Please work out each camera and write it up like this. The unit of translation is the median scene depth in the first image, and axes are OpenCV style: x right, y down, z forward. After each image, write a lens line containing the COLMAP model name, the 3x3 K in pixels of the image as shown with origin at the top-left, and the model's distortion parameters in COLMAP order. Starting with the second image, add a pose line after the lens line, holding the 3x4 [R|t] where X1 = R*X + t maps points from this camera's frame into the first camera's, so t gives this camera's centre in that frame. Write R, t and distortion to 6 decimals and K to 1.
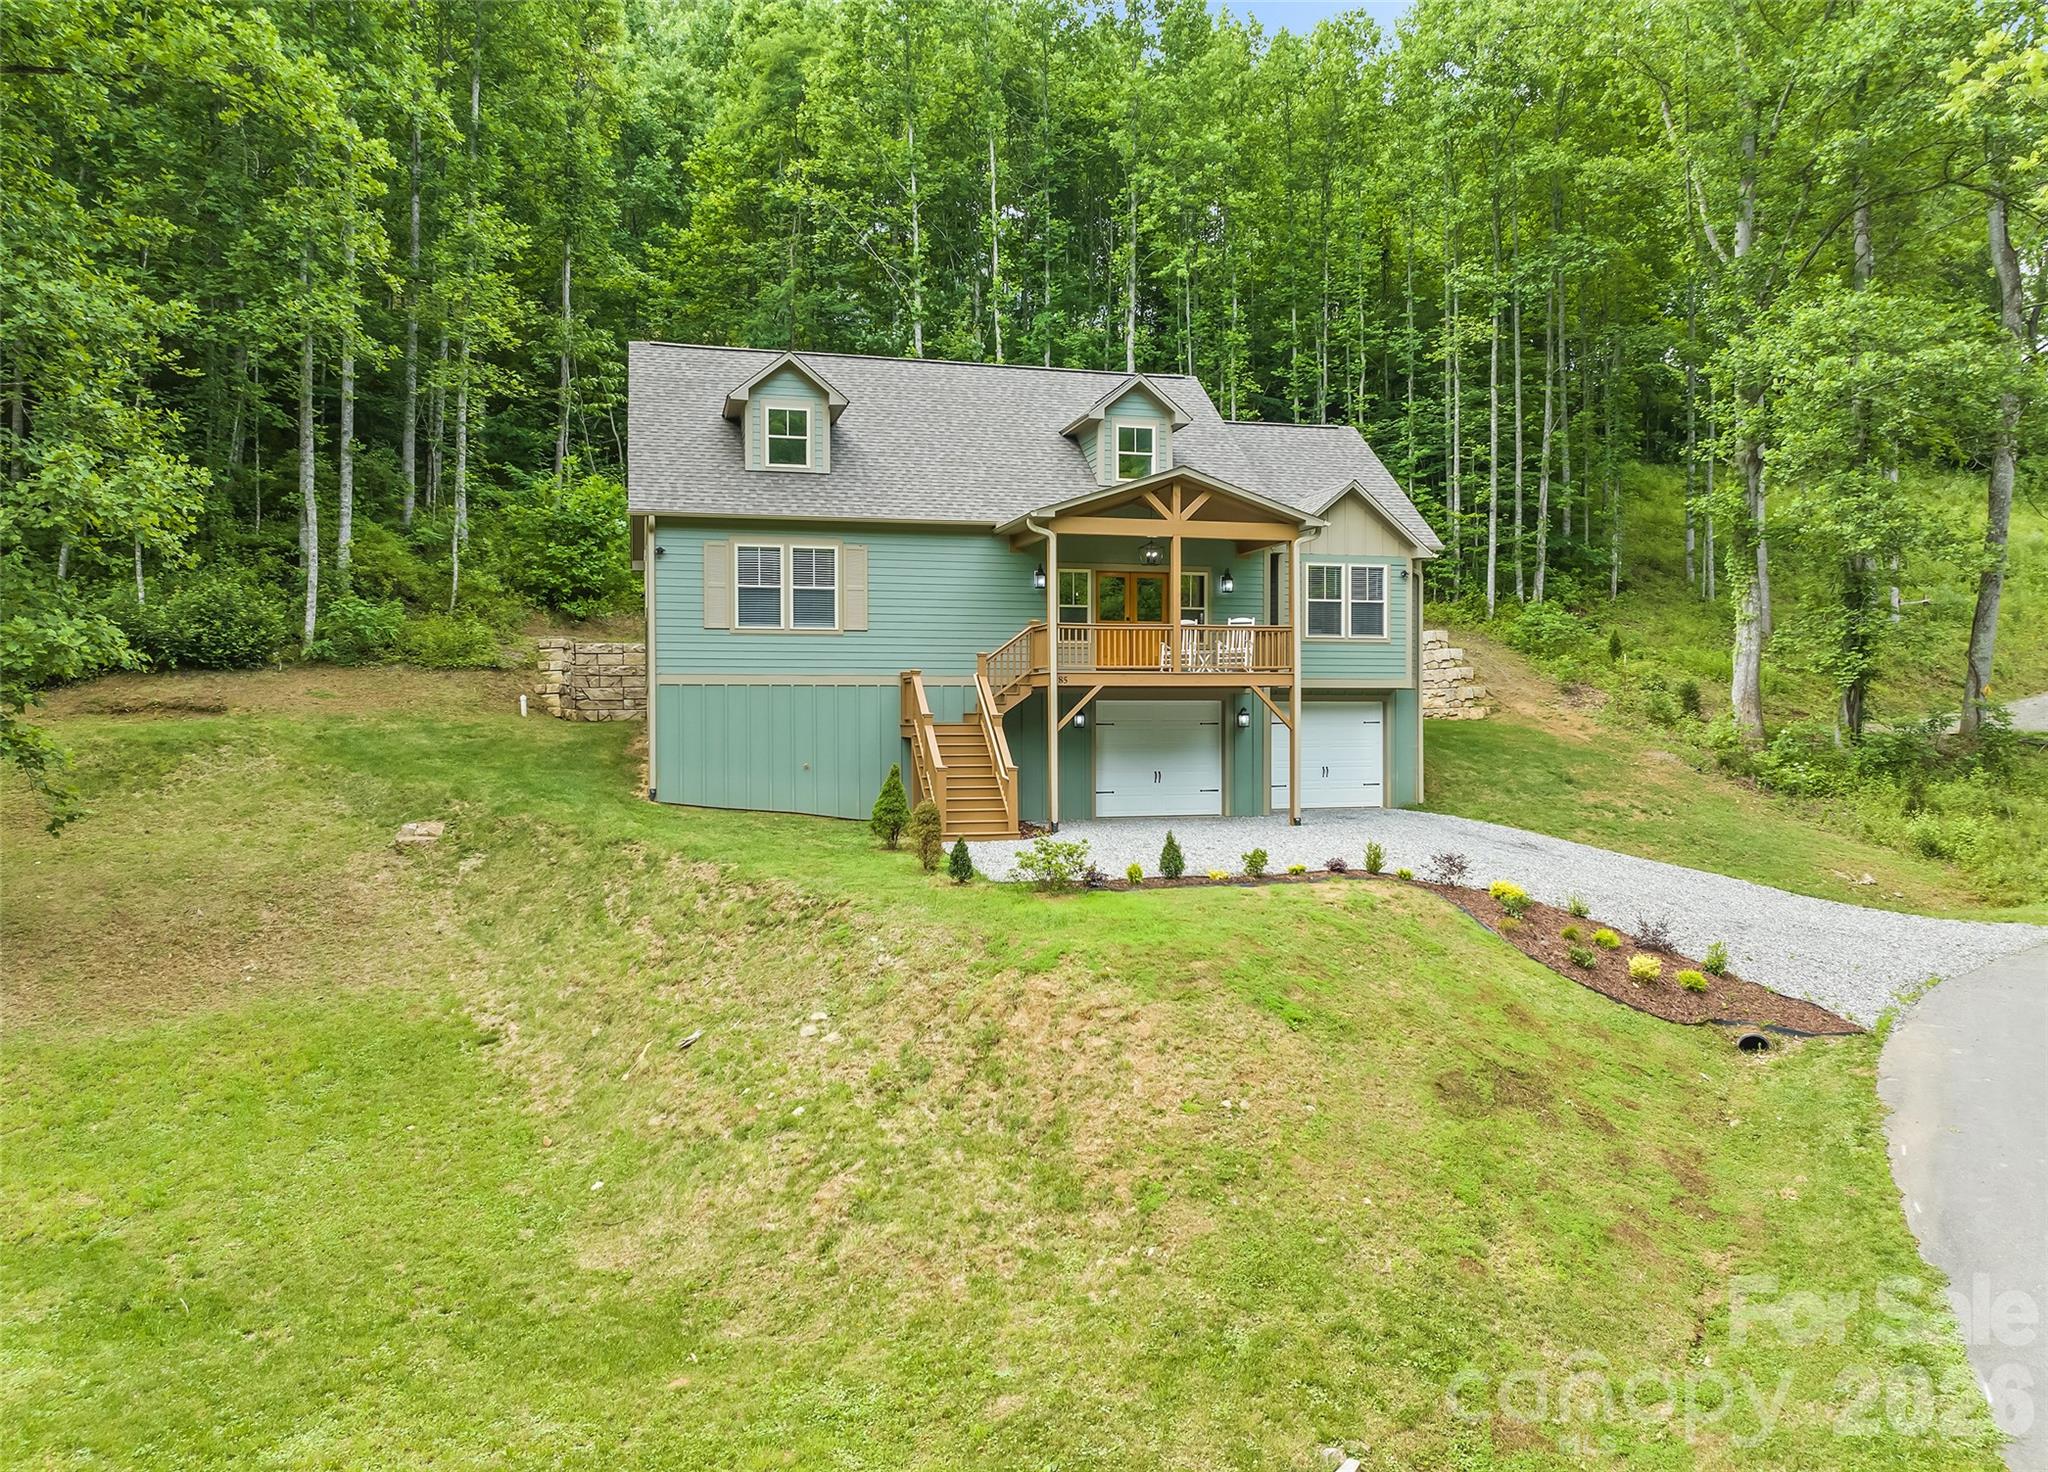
lens RADIAL K [[1445.2, 0, 1017.8], [0, 1445.2, 745.2], [0, 0, 1]] dist [-0.040316, -0.000630]
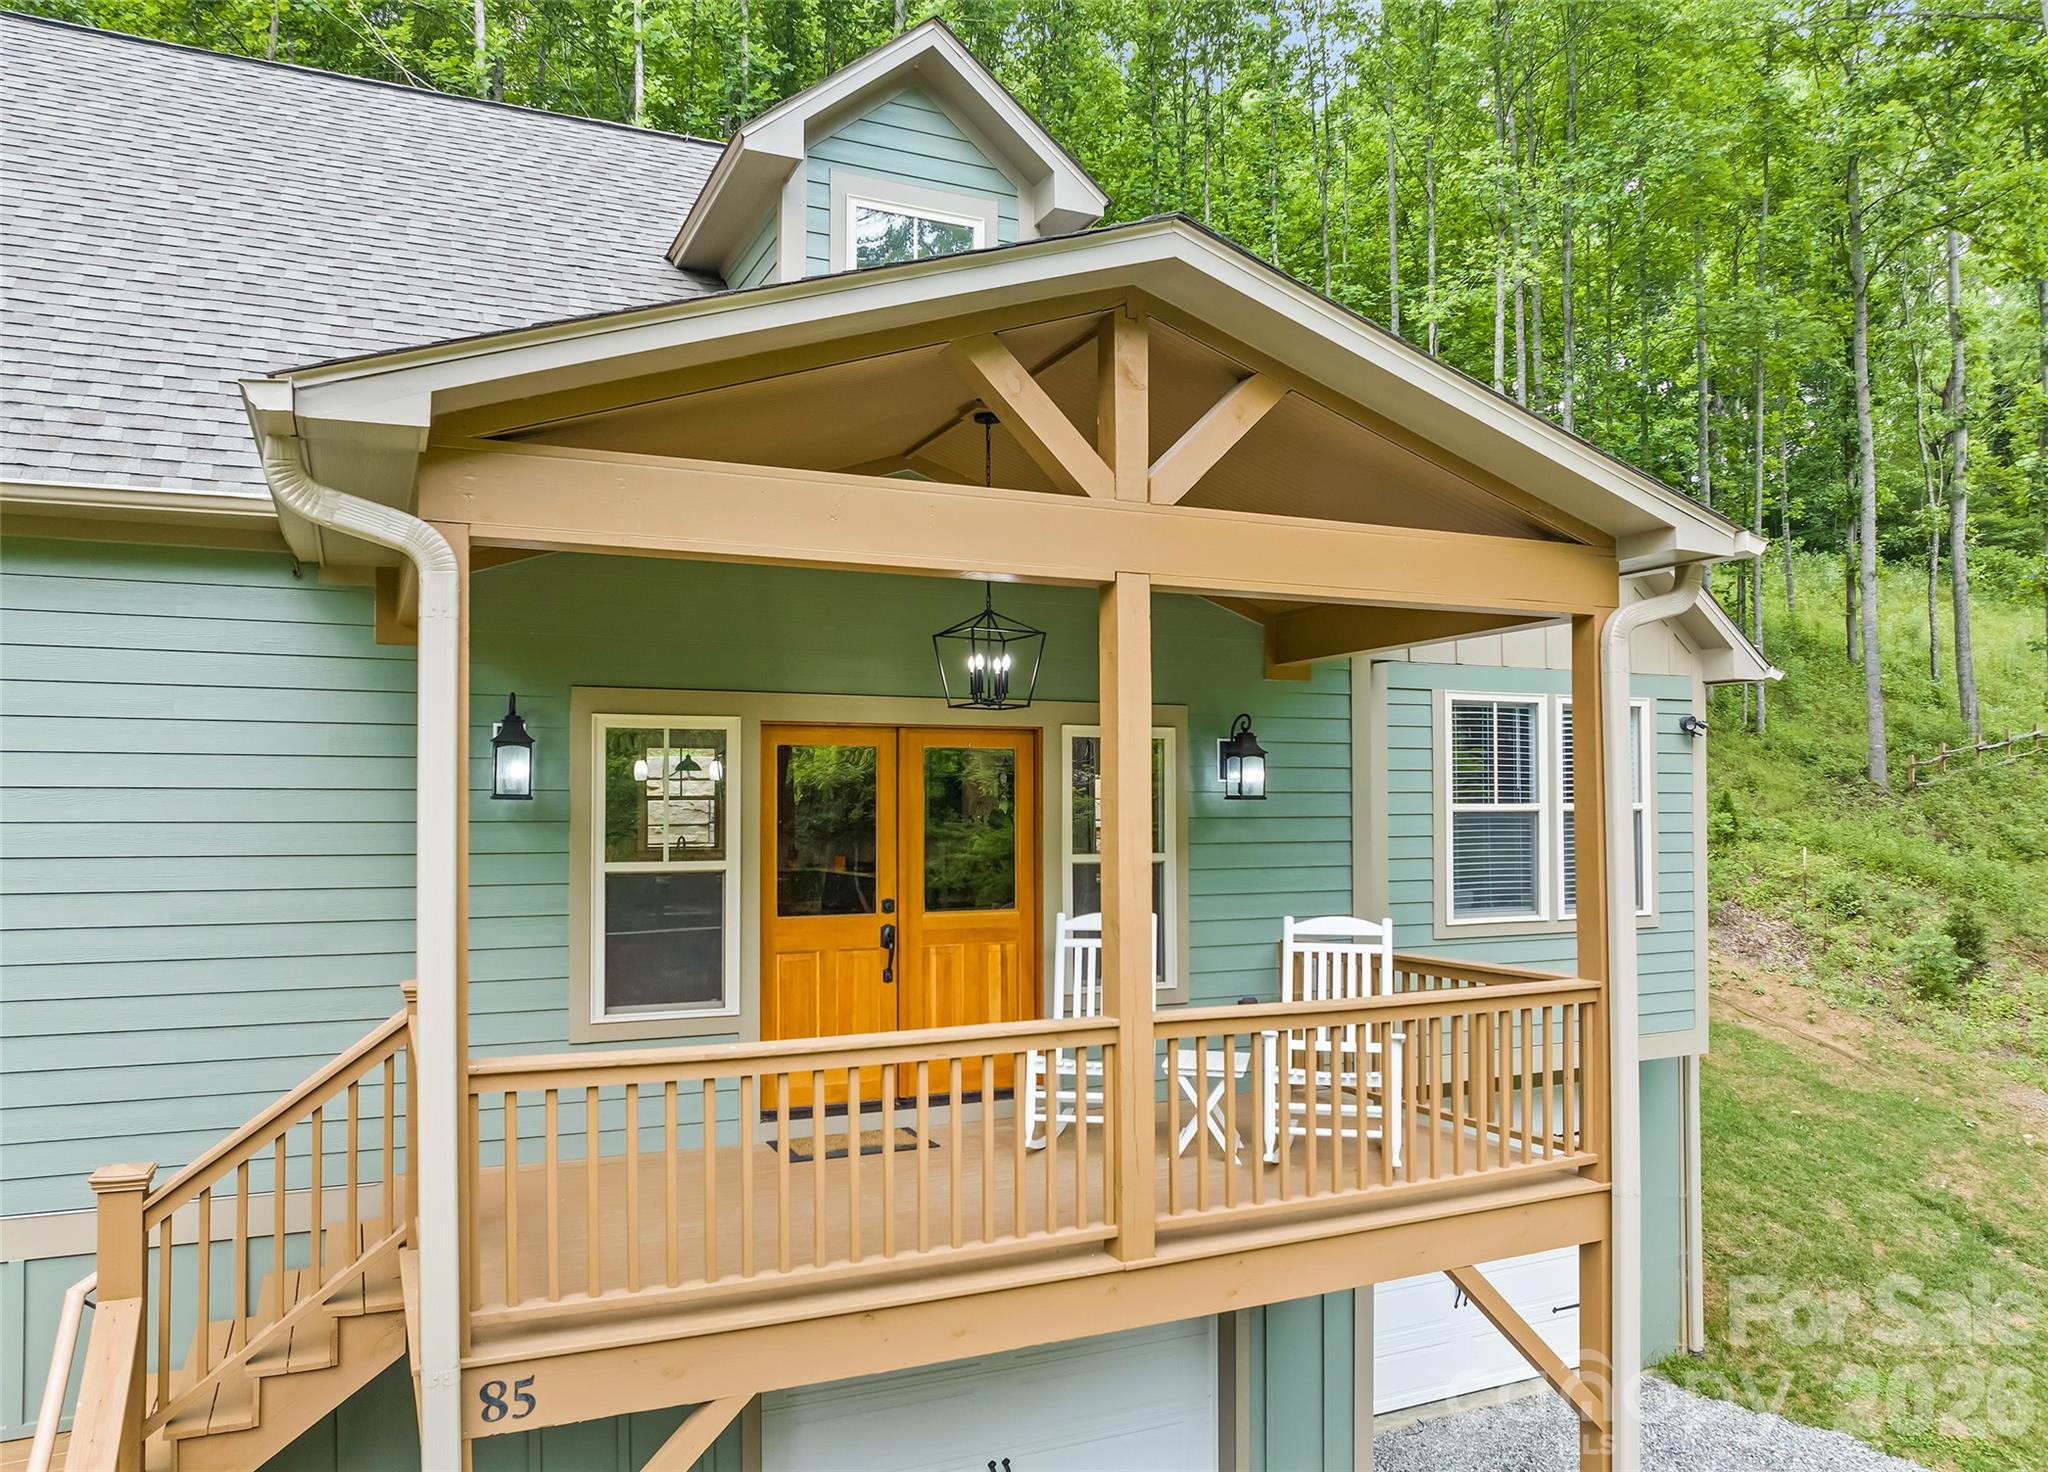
lens RADIAL K [[1445.6, 0, 1027.6], [0, 1445.6, 780.0], [0, 0, 1]] dist [-0.035087, -0.000744]
pose [[0.985064, 0.002871, 0.172164, 0.053740], [0.003660, 0.999286, -0.037606, -0.095966], [-0.172149, 0.037674, 0.984350, 0.707551]]
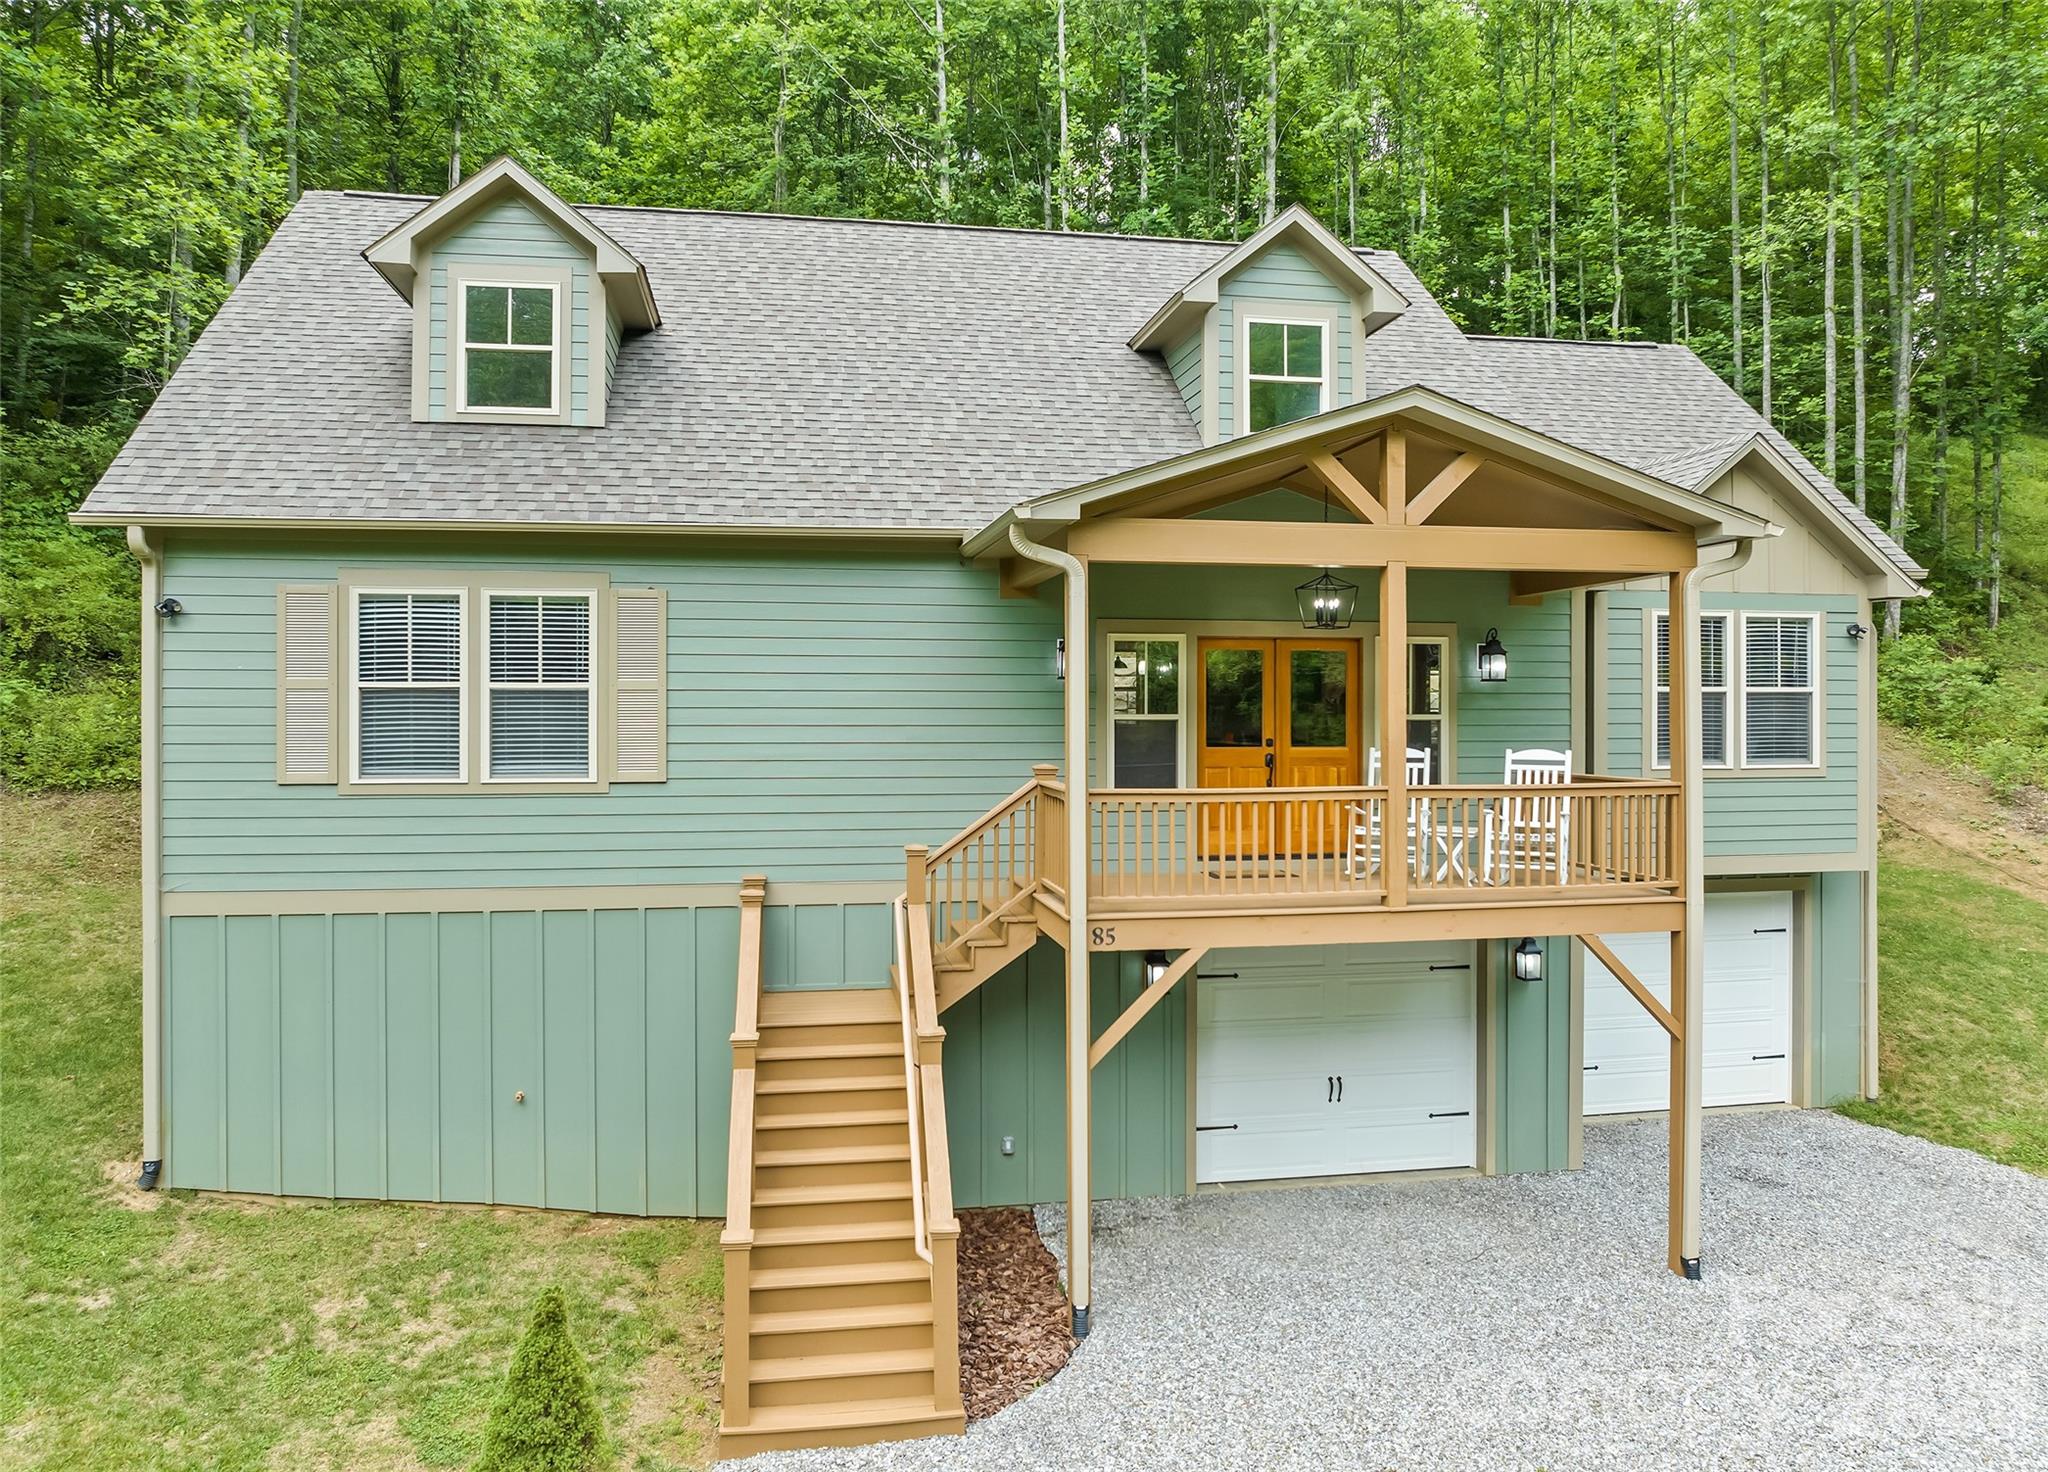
lens RADIAL K [[1436.5, 0, 1027.0], [0, 1436.5, 711.8], [0, 0, 1]] dist [-0.041956, 0.003062]
pose [[0.996360, 0.002612, -0.085207, 0.037519], [-0.004136, 0.999835, -0.017716, -0.085106], [0.085147, 0.018004, 0.996206, 0.526976]]
